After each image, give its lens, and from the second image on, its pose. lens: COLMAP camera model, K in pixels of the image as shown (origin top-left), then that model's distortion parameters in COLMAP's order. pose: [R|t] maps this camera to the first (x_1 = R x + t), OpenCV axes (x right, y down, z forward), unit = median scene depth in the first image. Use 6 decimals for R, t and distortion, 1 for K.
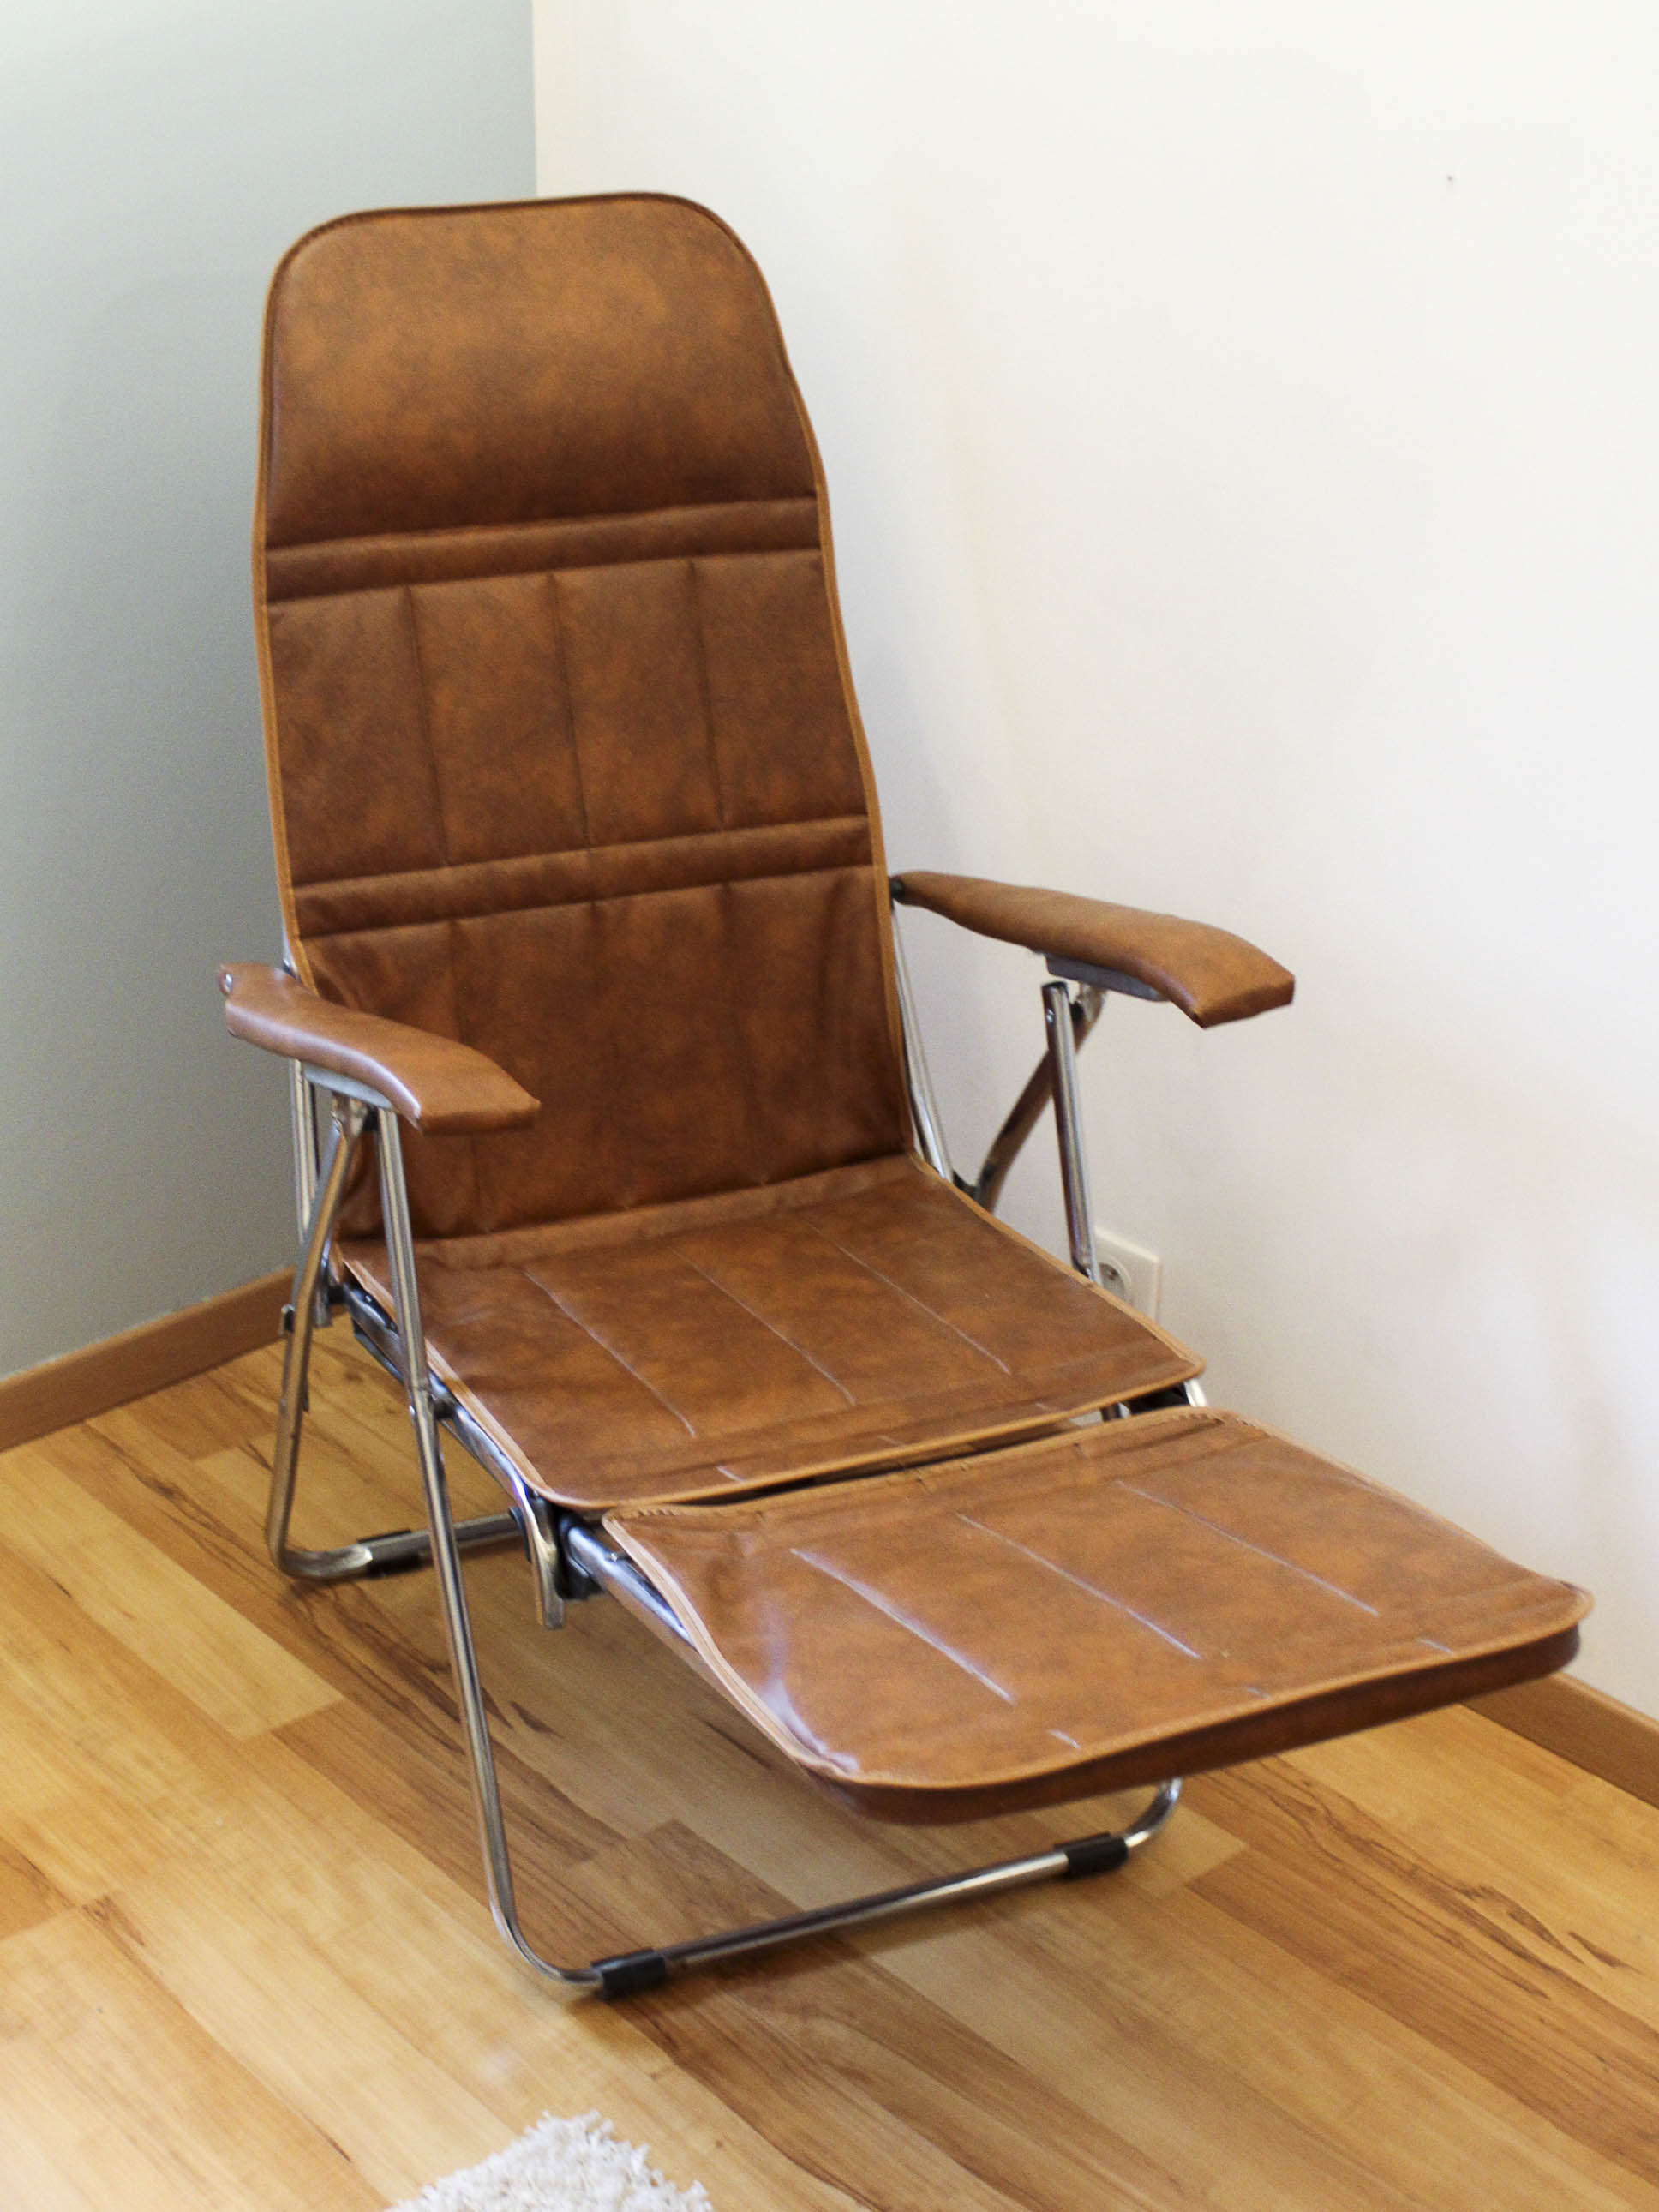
lens RADIAL K [[3374.9, 0, 827.8], [0, 3374.9, 1222.4], [0, 0, 1]] dist [-0.127213, 0.120835]
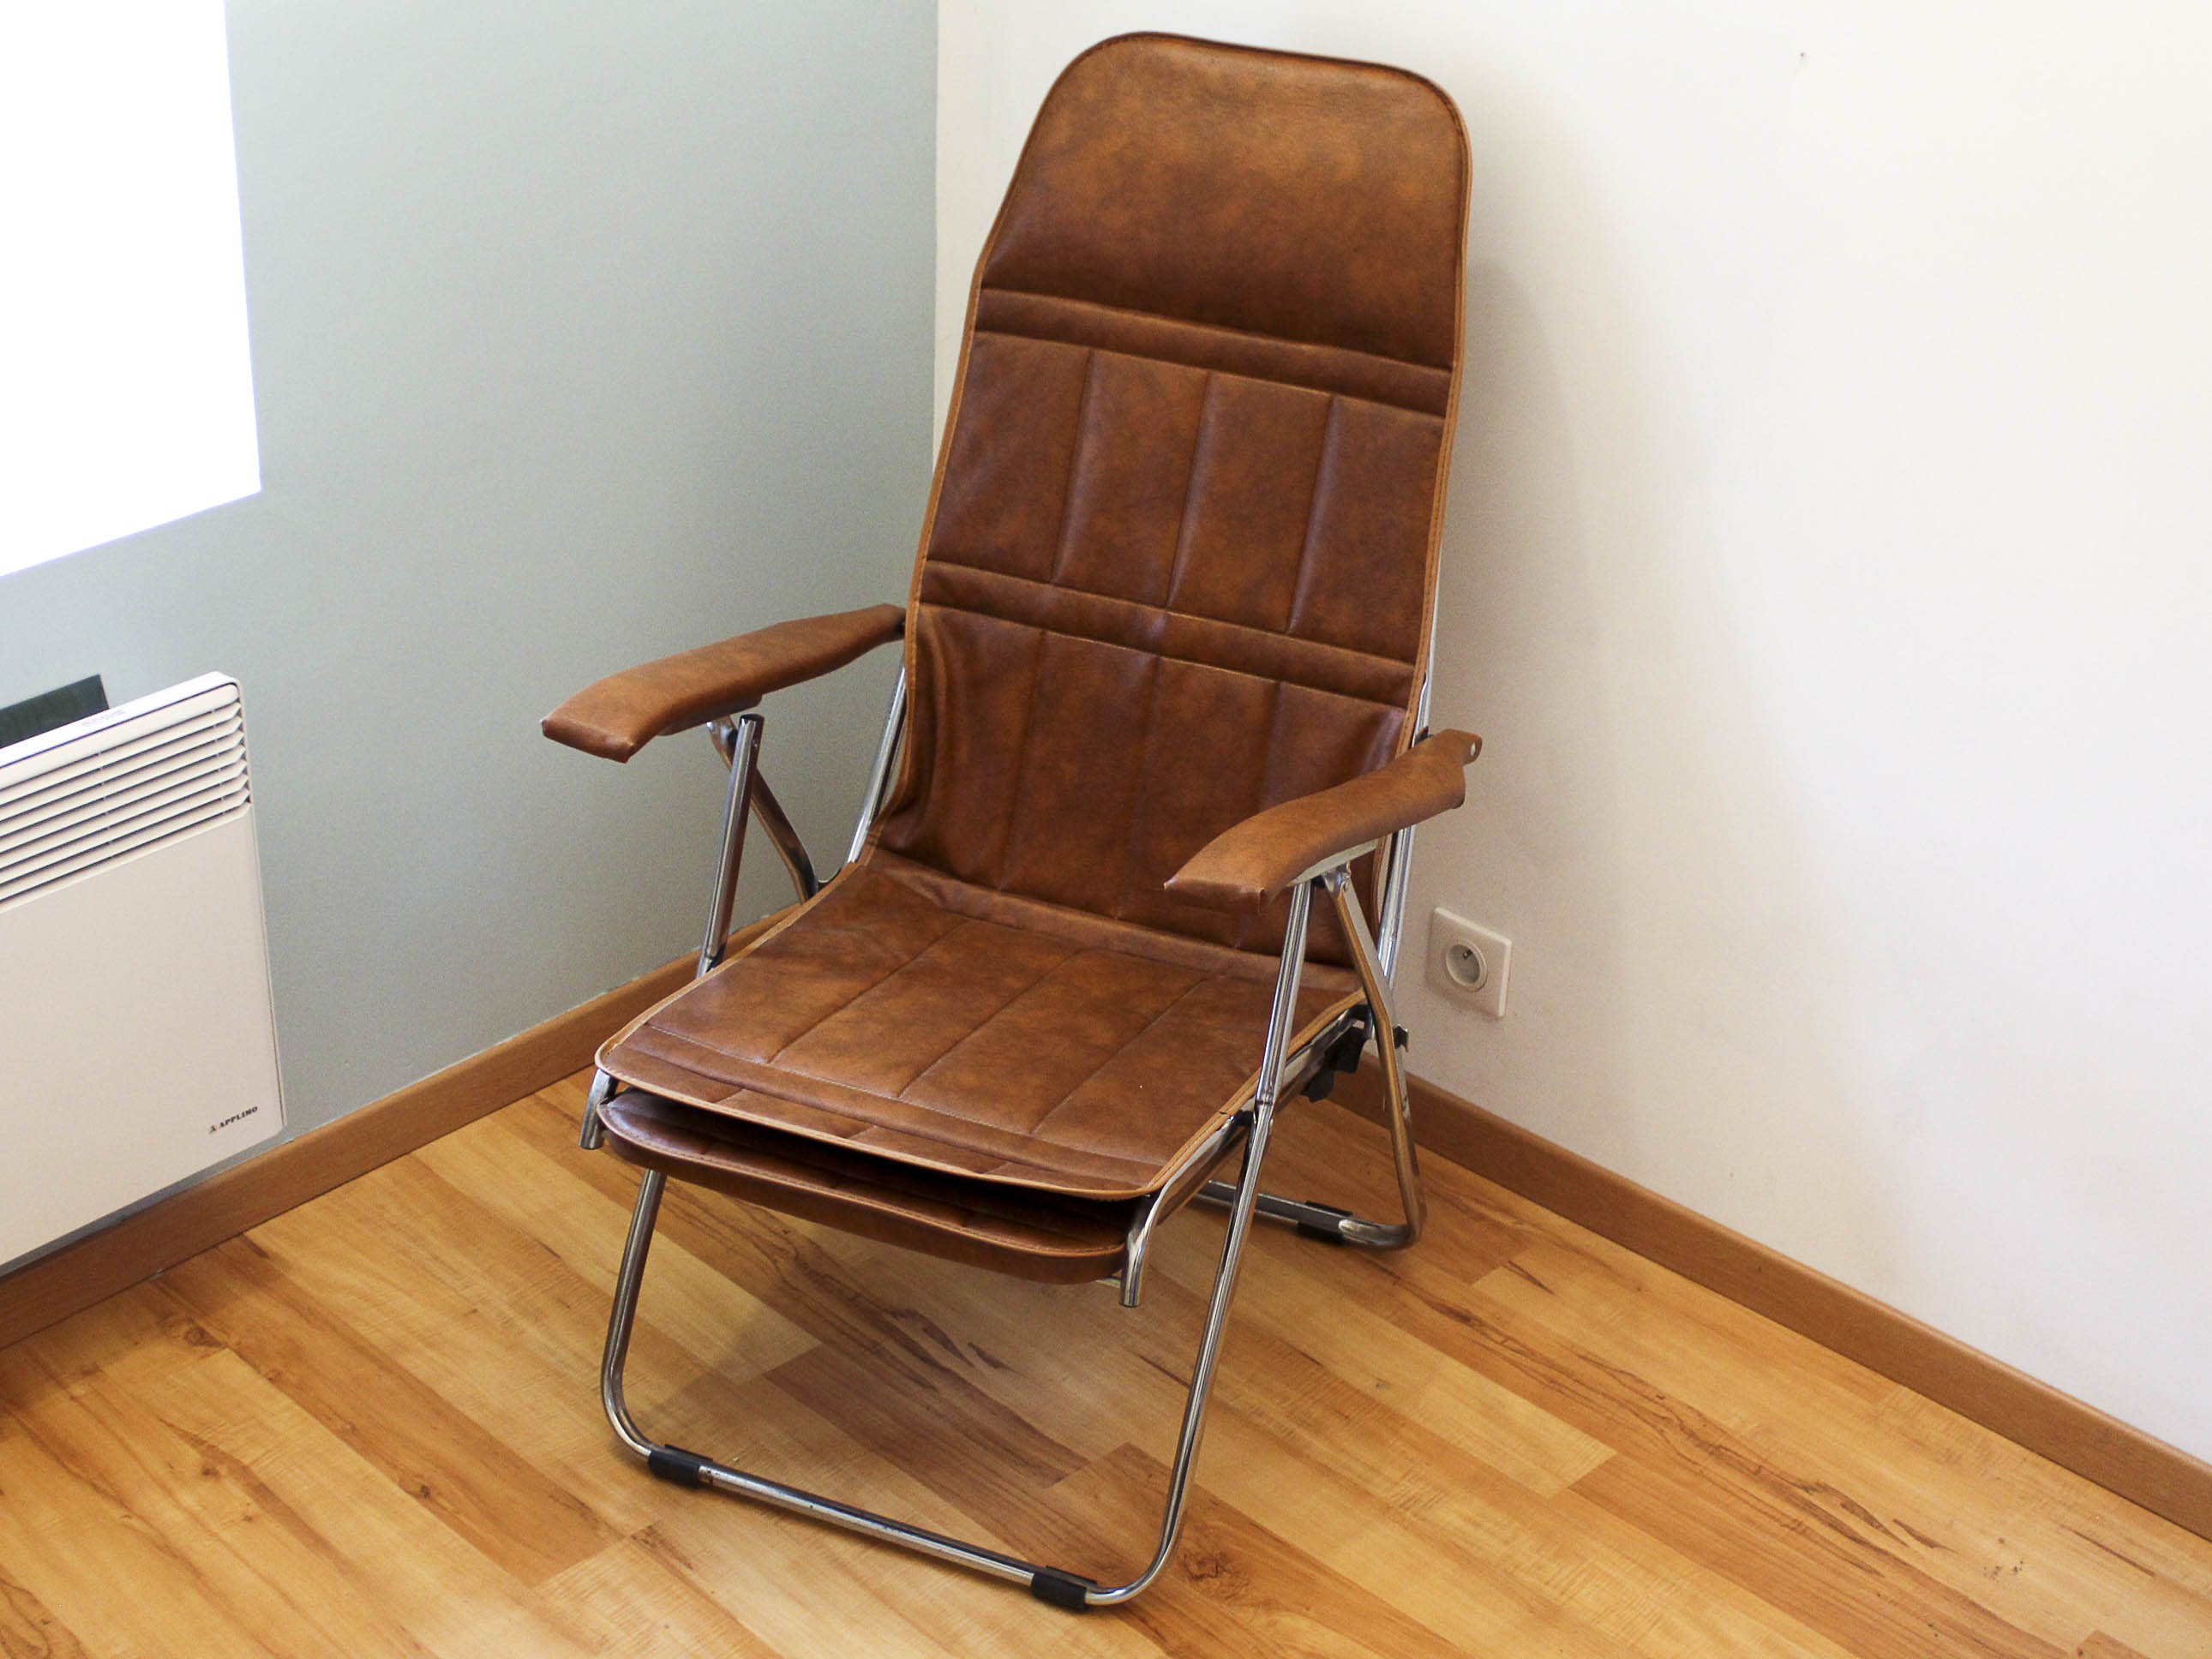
lens RADIAL K [[3374.9, 0, 1106.0], [0, 3374.9, 829.5], [0, 0, 1]] dist [-0.127213, 0.120835]
pose [[0.671995, 0.348167, -0.653607, 0.691438], [-0.347589, 0.927620, 0.136761, -0.191815], [0.653914, 0.135285, 0.744375, 0.144388]]
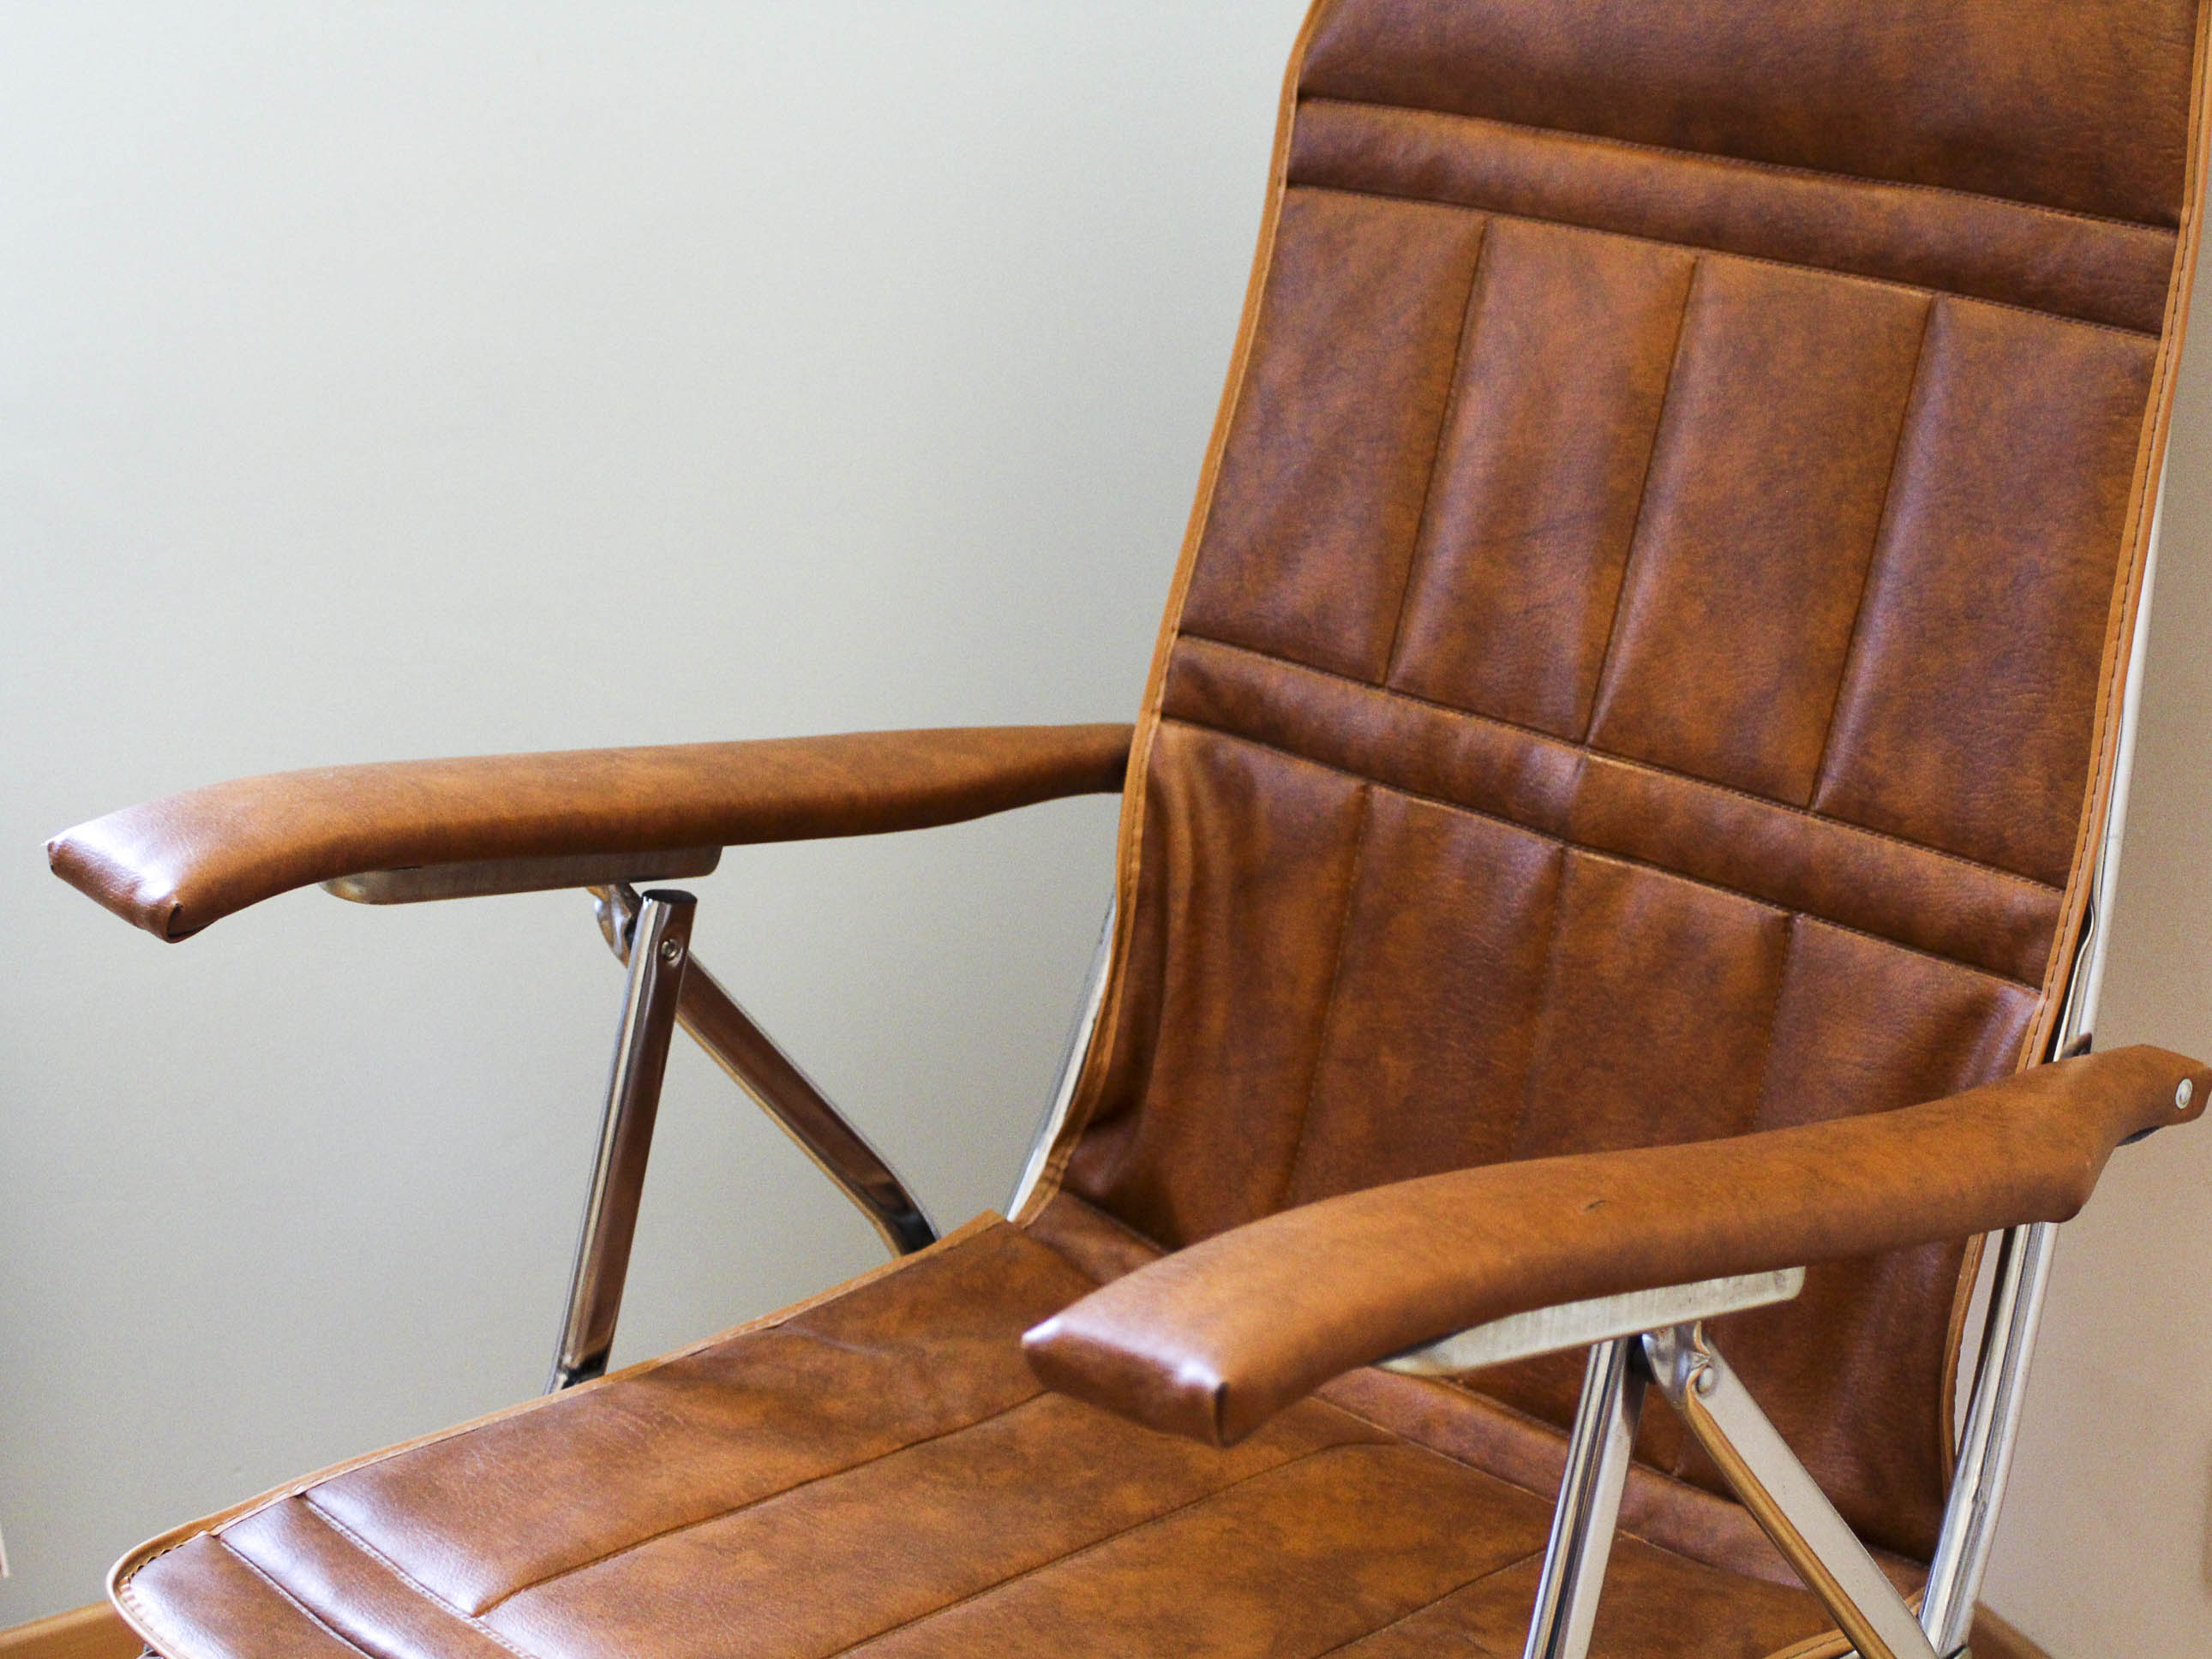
lens RADIAL K [[3619.8, 0, 1200.0], [0, 3619.8, 831.7], [0, 0, 1]] dist [-0.055706, -0.070963]
pose [[0.386486, 0.322932, -0.863912, 0.418026], [-0.372793, 0.911467, 0.173933, -0.178324], [0.843596, 0.254838, 0.472656, 0.674400]]
